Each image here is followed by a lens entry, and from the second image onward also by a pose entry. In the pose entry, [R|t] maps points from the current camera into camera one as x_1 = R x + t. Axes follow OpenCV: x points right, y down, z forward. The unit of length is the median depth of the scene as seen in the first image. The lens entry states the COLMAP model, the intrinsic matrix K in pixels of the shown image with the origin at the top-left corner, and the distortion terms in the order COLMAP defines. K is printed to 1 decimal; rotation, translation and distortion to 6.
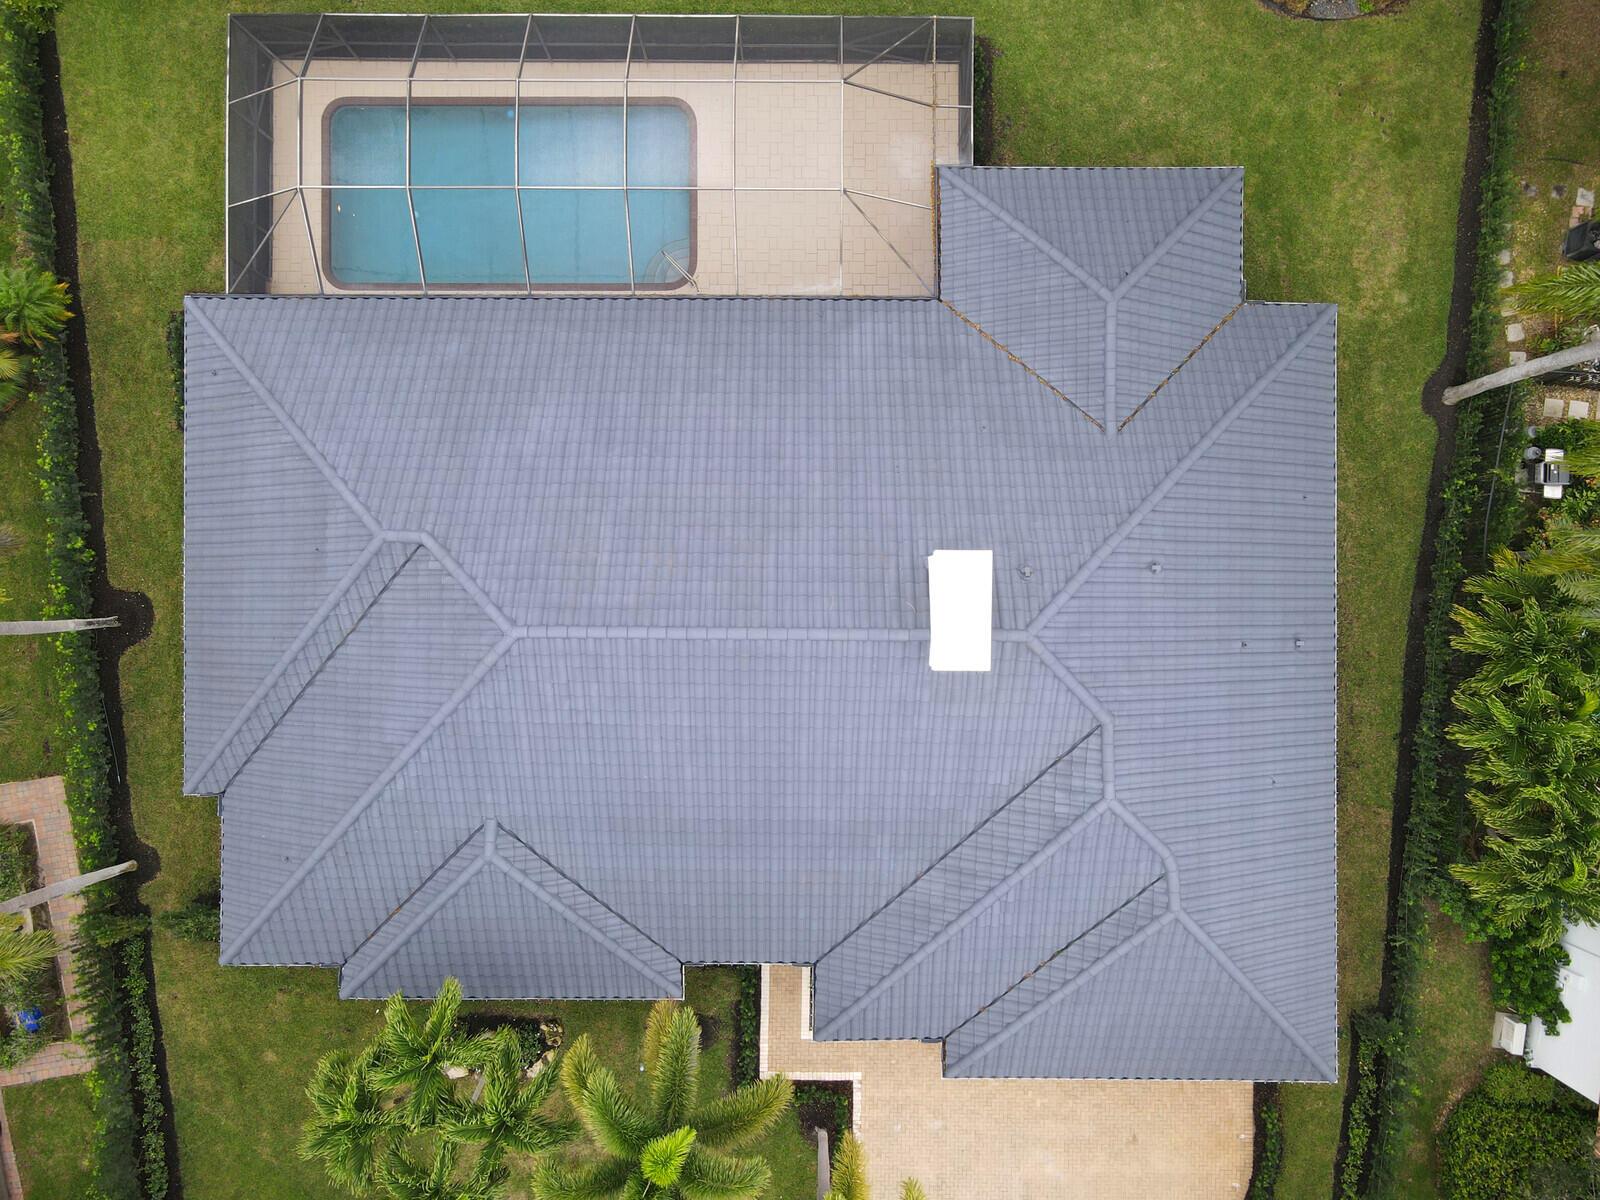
lens RADIAL K [[1194.9, 0, 801.5], [0, 1194.9, 590.5], [0, 0, 1]] dist [0.010983, 0.002631]
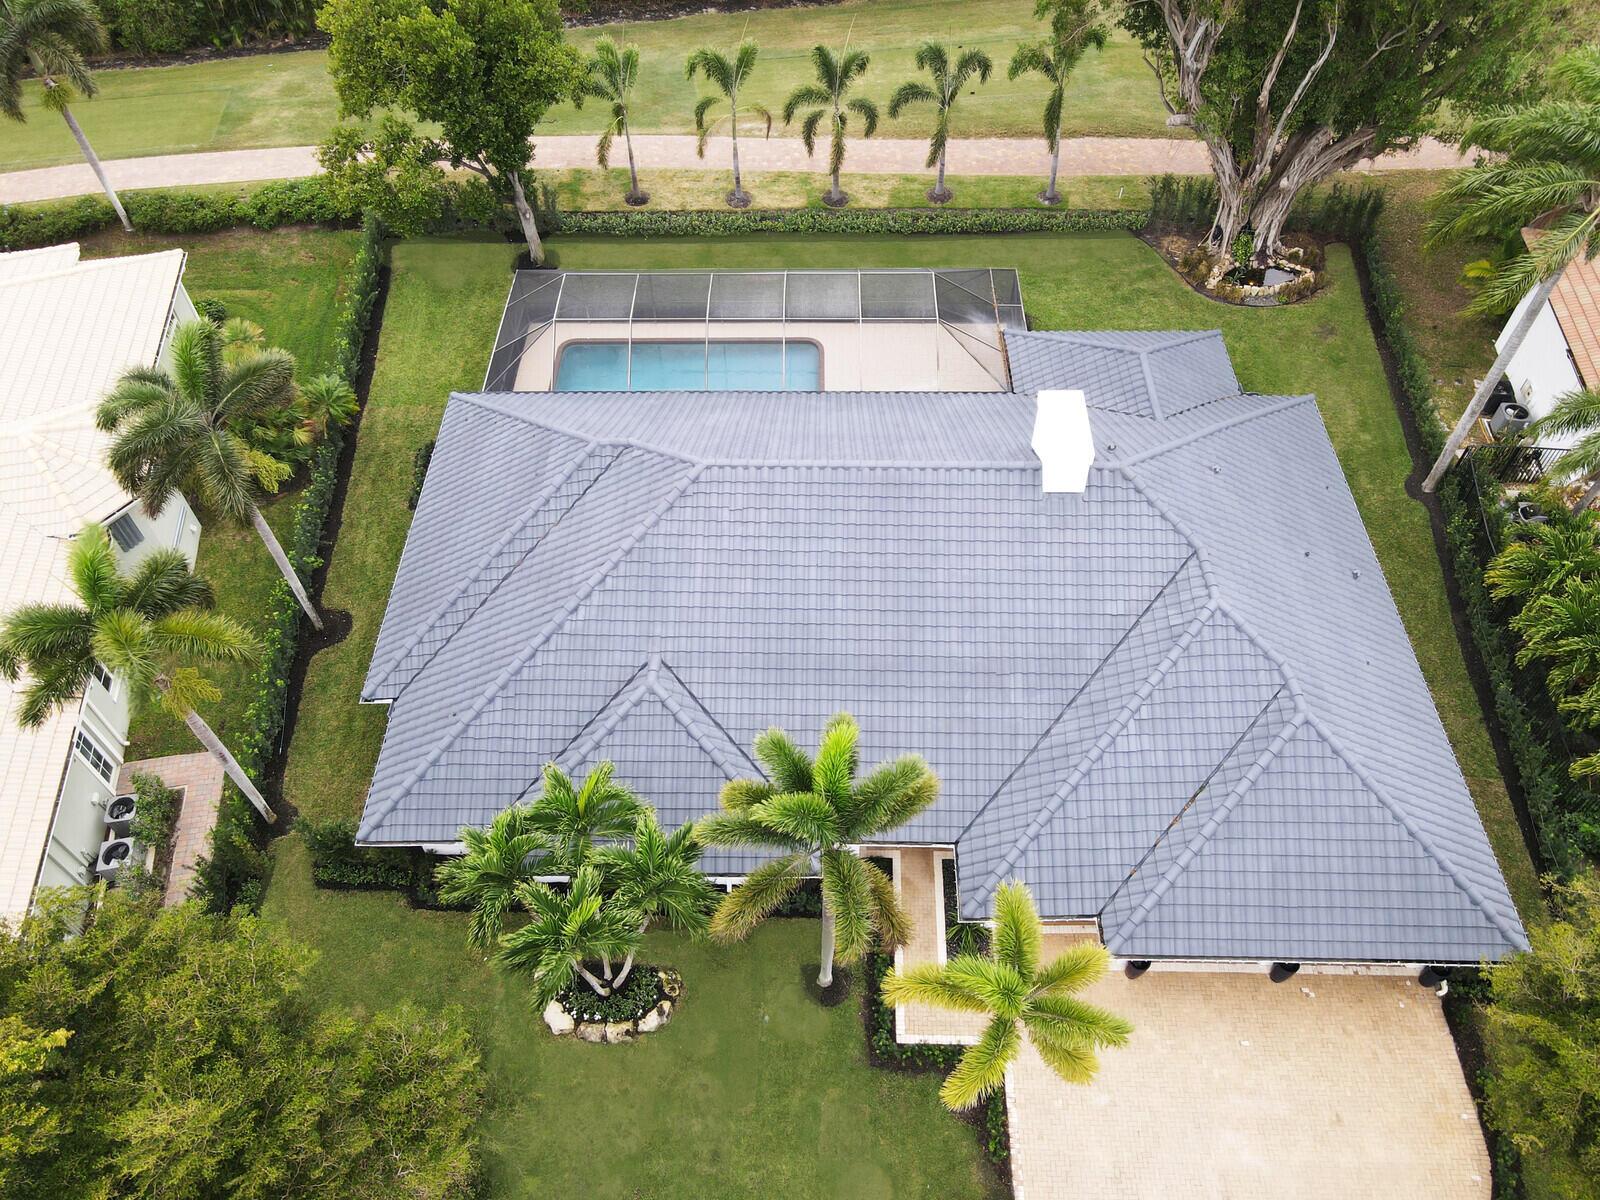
lens RADIAL K [[1170.3, 0, 804.2], [0, 1170.3, 594.9], [0, 0, 1]] dist [0.007739, 0.008572]
pose [[0.999925, 0.002231, -0.012010, -0.095120], [-0.009244, 0.780922, -0.624561, 0.701241], [0.007985, 0.624625, 0.780884, 0.110083]]
